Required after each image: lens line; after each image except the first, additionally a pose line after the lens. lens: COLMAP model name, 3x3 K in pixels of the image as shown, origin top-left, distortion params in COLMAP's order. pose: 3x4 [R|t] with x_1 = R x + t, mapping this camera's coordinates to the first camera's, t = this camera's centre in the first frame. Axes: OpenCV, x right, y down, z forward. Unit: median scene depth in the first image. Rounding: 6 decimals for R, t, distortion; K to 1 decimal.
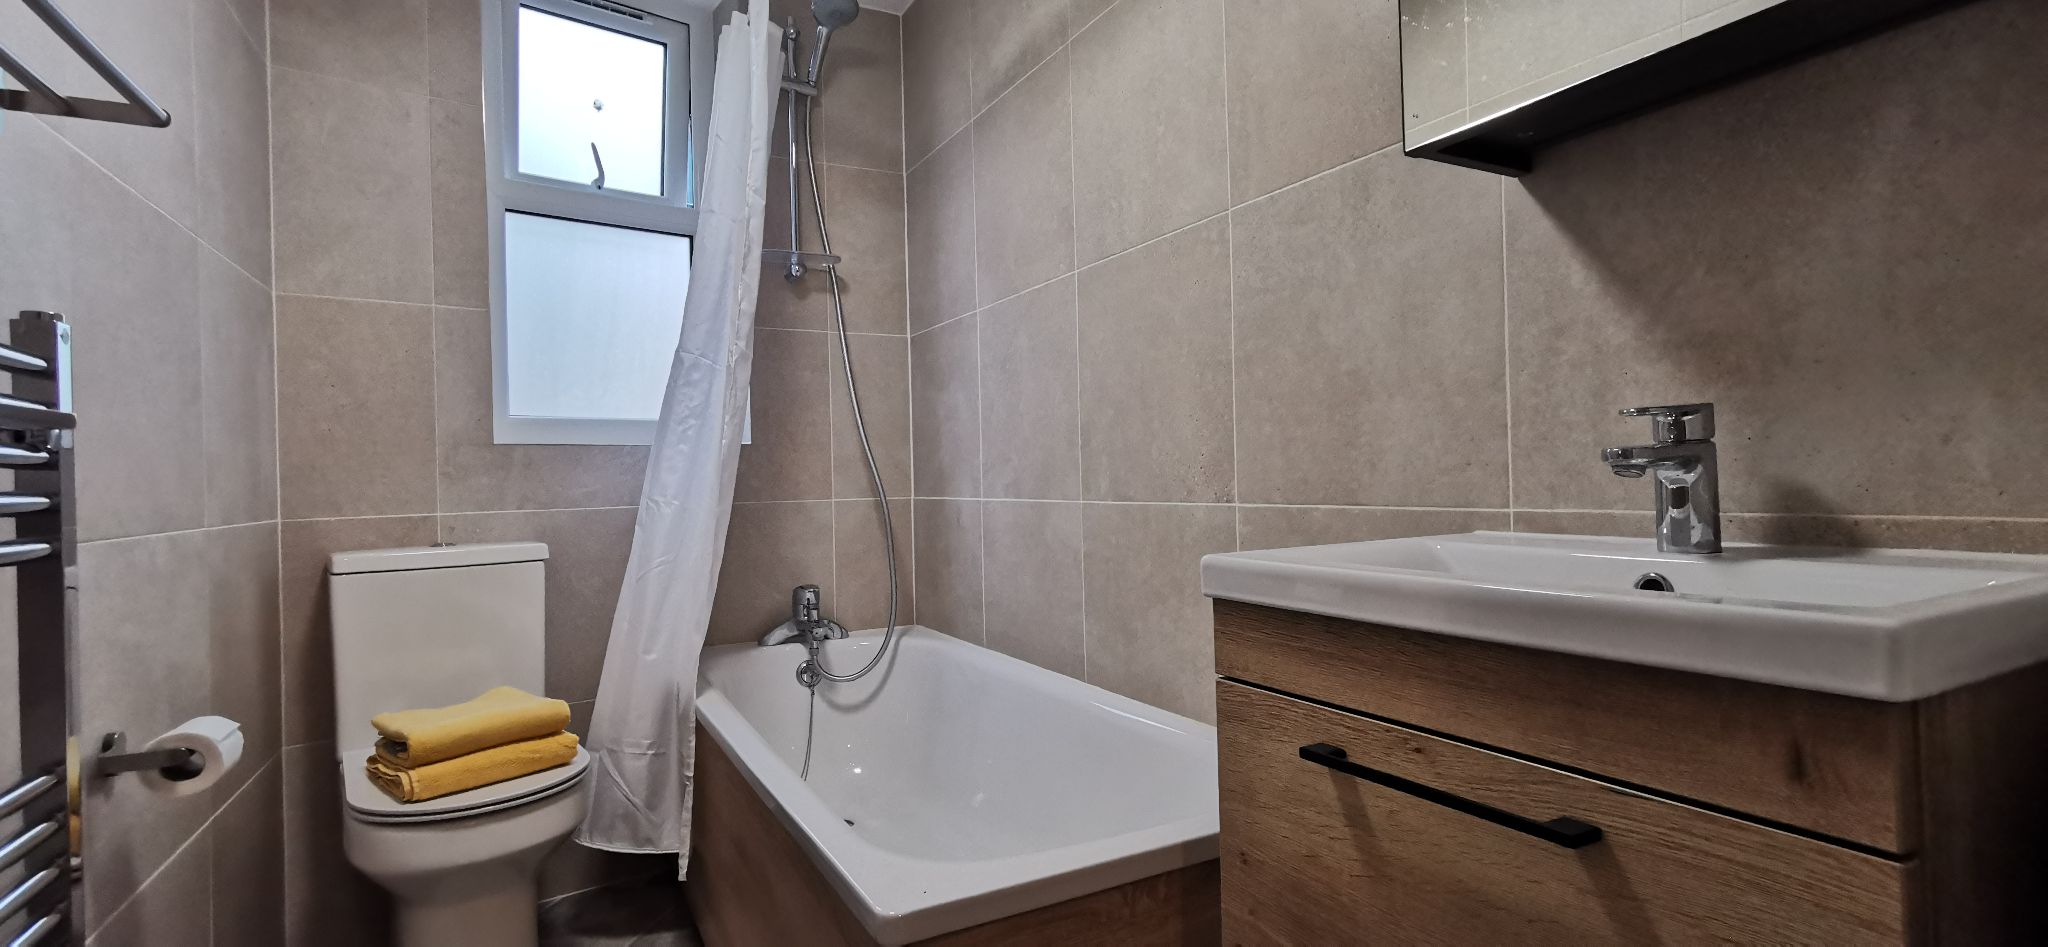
lens RADIAL K [[930.8, 0, 1025.5], [0, 930.8, 471.9], [0, 0, 1]] dist [0.000068, 0.000040]
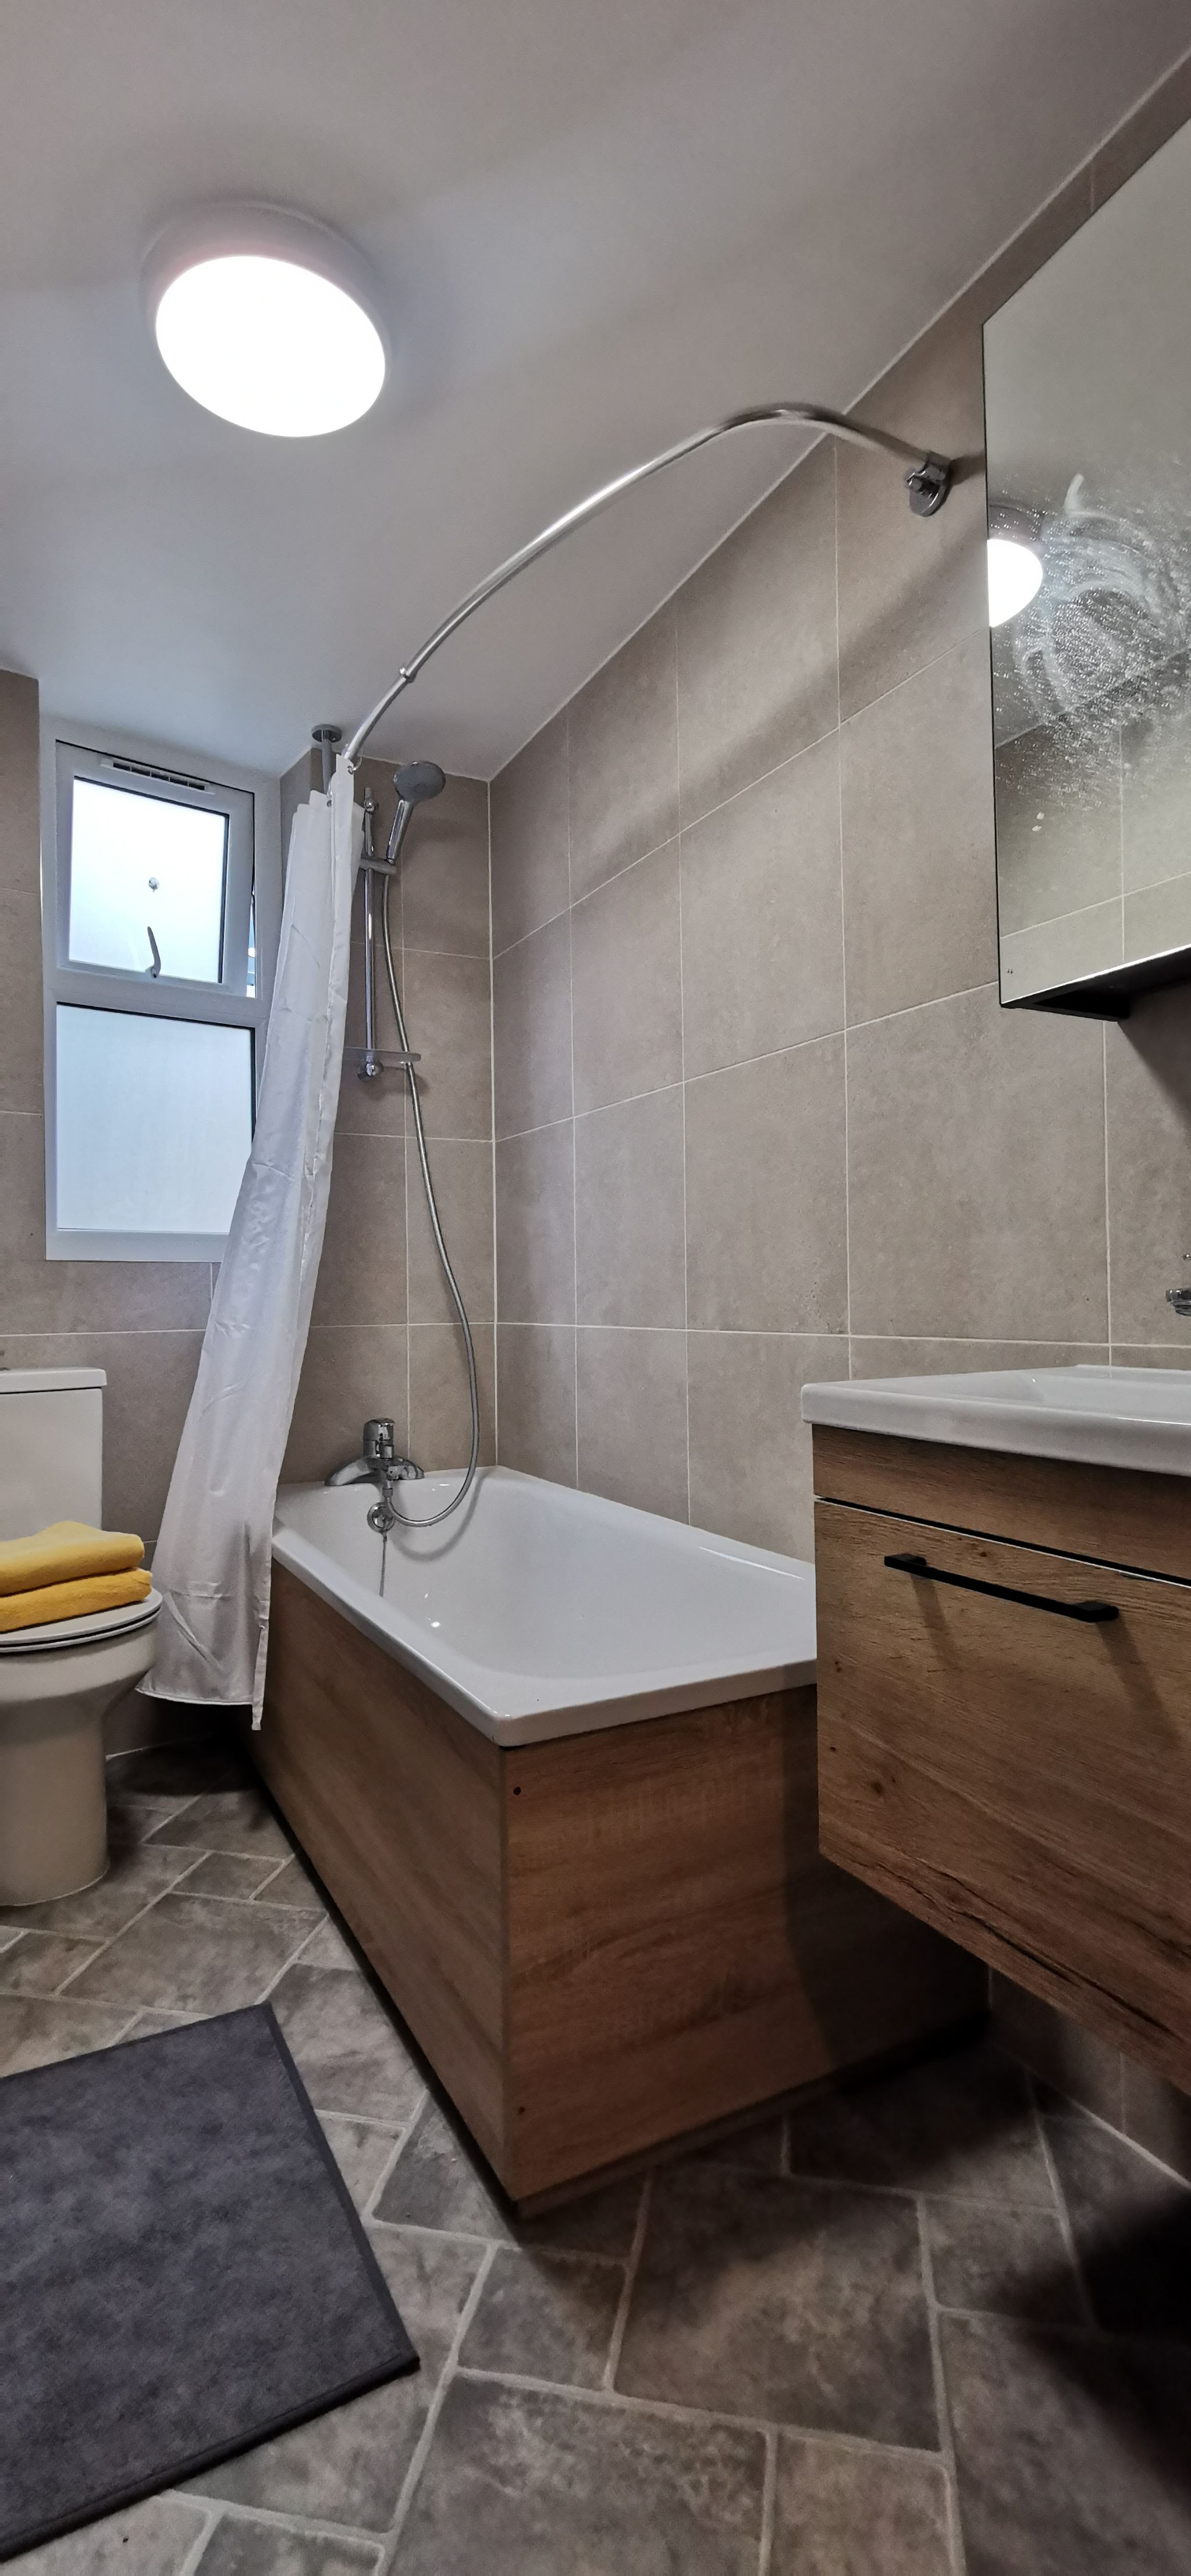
lens RADIAL K [[1170.8, 0, 594.7], [0, 1170.8, 1301.3], [0, 0, 1]] dist [0.000068, 0.000040]
pose [[0.999824, 0.010159, -0.015745, -0.015254], [-0.009991, 0.999893, 0.010690, -0.009394], [0.015852, -0.010531, 0.999819, -0.186764]]
